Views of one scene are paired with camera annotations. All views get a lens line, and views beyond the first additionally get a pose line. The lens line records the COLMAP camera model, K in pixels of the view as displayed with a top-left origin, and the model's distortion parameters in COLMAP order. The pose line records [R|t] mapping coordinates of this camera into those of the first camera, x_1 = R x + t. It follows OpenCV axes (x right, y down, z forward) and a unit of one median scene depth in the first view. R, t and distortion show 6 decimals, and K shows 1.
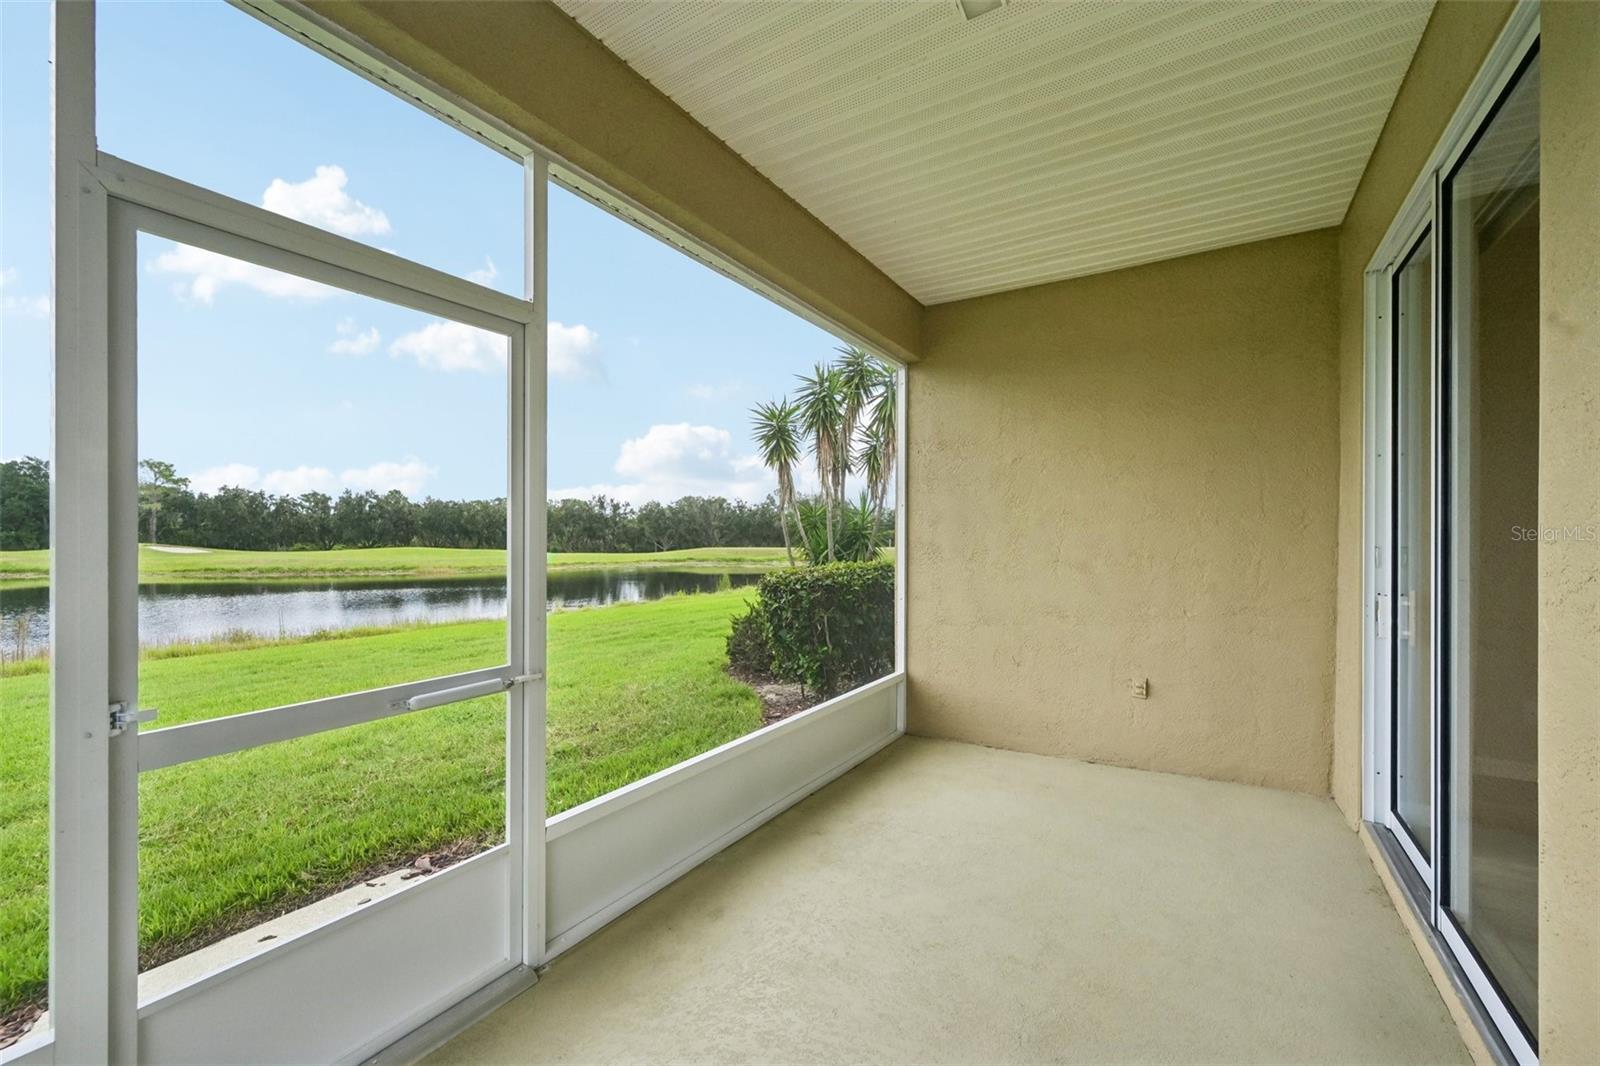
lens RADIAL K [[631.7, 0, 803.4], [0, 631.7, 543.6], [0, 0, 1]] dist [-0.002048, 0.000580]
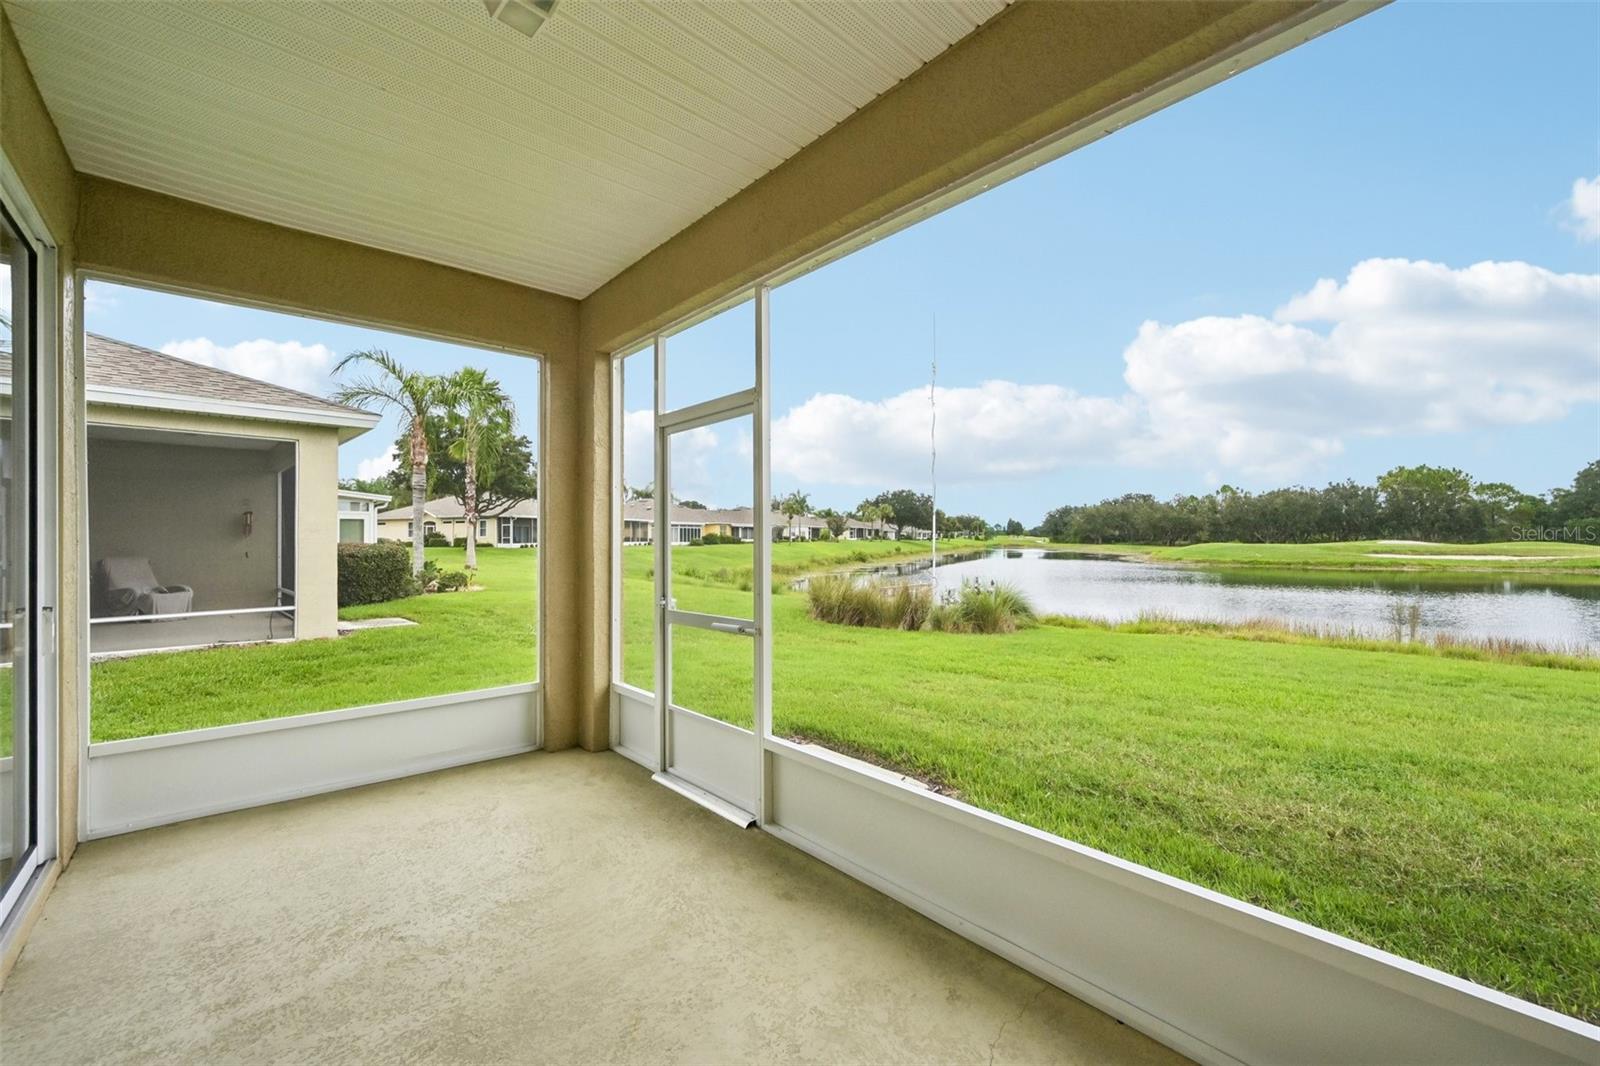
lens RADIAL K [[639.7, 0, 817.6], [0, 639.7, 541.3], [0, 0, 1]] dist [0.000506, 0.000256]
pose [[-0.254173, 0.003239, -0.967153, 0.888909], [-0.000011, 0.999994, 0.003352, -0.012802], [0.967159, 0.000862, -0.254172, 1.329764]]
